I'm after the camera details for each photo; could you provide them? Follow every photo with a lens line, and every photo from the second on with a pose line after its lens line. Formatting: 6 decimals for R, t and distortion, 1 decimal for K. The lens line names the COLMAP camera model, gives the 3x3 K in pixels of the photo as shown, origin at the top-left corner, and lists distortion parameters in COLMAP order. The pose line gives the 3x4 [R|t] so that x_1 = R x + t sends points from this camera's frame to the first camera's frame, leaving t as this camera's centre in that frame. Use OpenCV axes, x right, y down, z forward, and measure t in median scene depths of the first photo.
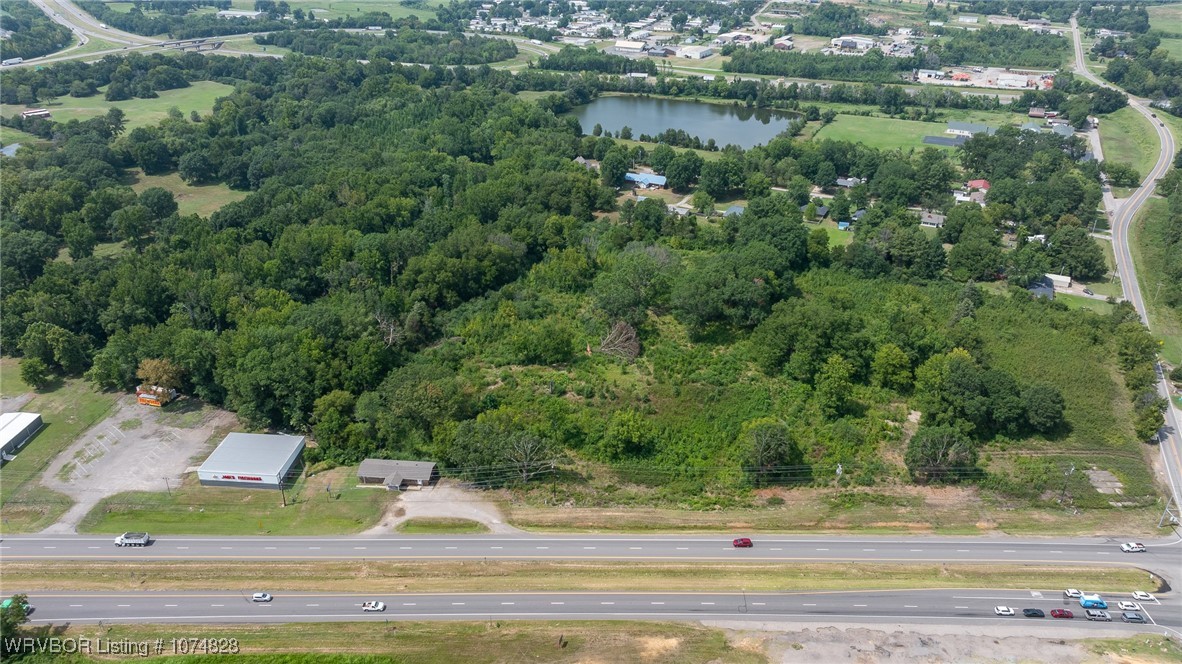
lens RADIAL K [[821.5, 0, 591.0], [0, 821.5, 332.0], [0, 0, 1]] dist [-0.019187, -0.003112]
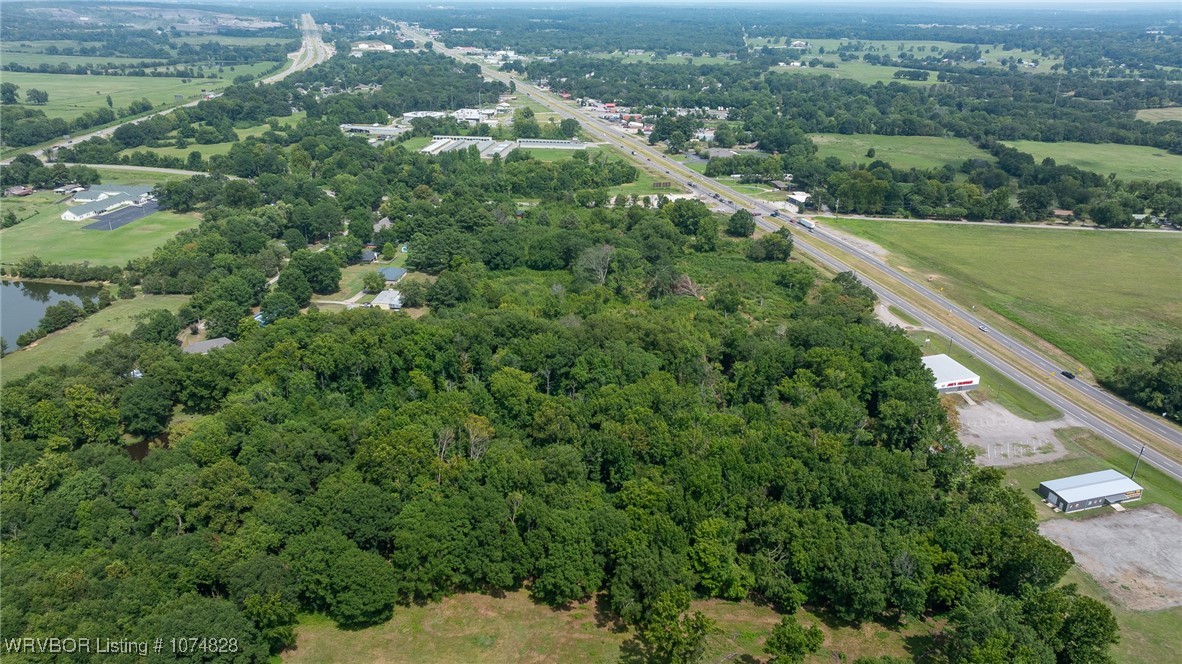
lens RADIAL K [[821.5, 0, 591.0], [0, 821.5, 332.0], [0, 0, 1]] dist [-0.019187, -0.003112]
pose [[-0.309204, -0.368545, 0.876680, -0.621047], [0.429917, 0.768107, 0.474533, -0.355075], [-0.848271, 0.523628, -0.079058, 0.693735]]
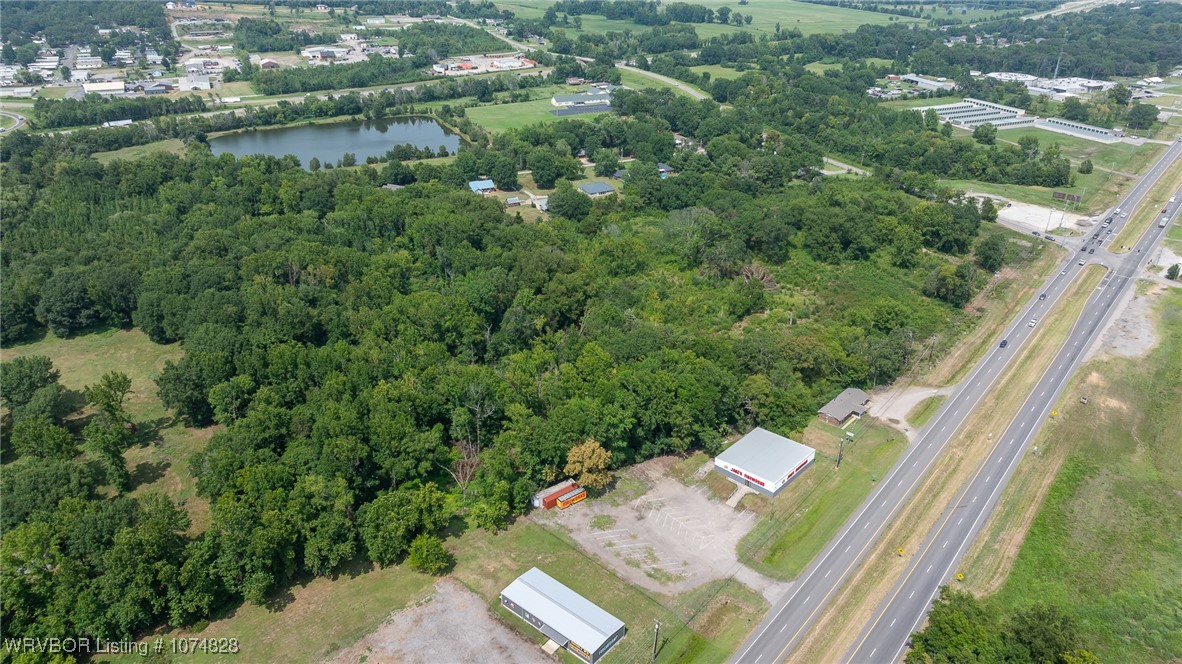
lens RADIAL K [[821.5, 0, 591.0], [0, 821.5, 332.0], [0, 0, 1]] dist [-0.019187, -0.003112]
pose [[0.622441, -0.352729, 0.698677, -0.531180], [0.361358, 0.921362, 0.143222, -0.096270], [-0.694253, 0.163325, 0.700955, 0.177188]]
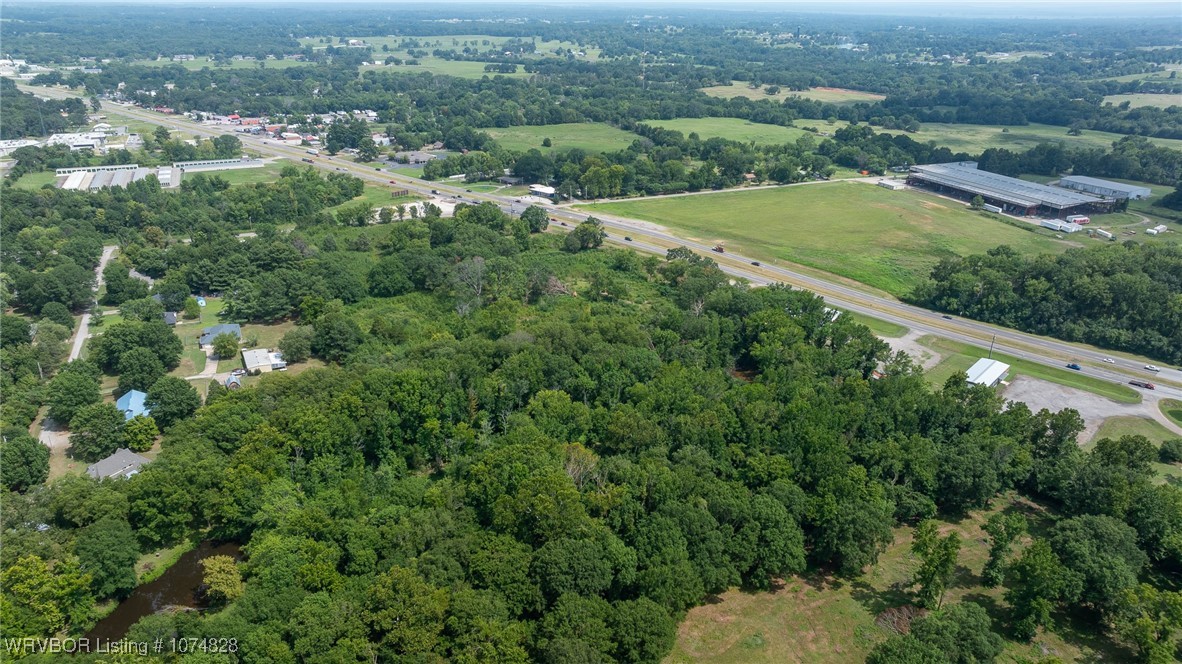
lens RADIAL K [[821.5, 0, 591.0], [0, 821.5, 332.0], [0, 0, 1]] dist [-0.019187, -0.003112]
pose [[-0.764536, -0.256355, 0.591411, -0.462257], [0.283744, 0.689988, 0.665888, -0.462312], [-0.578770, 0.676904, -0.454781, 0.895845]]
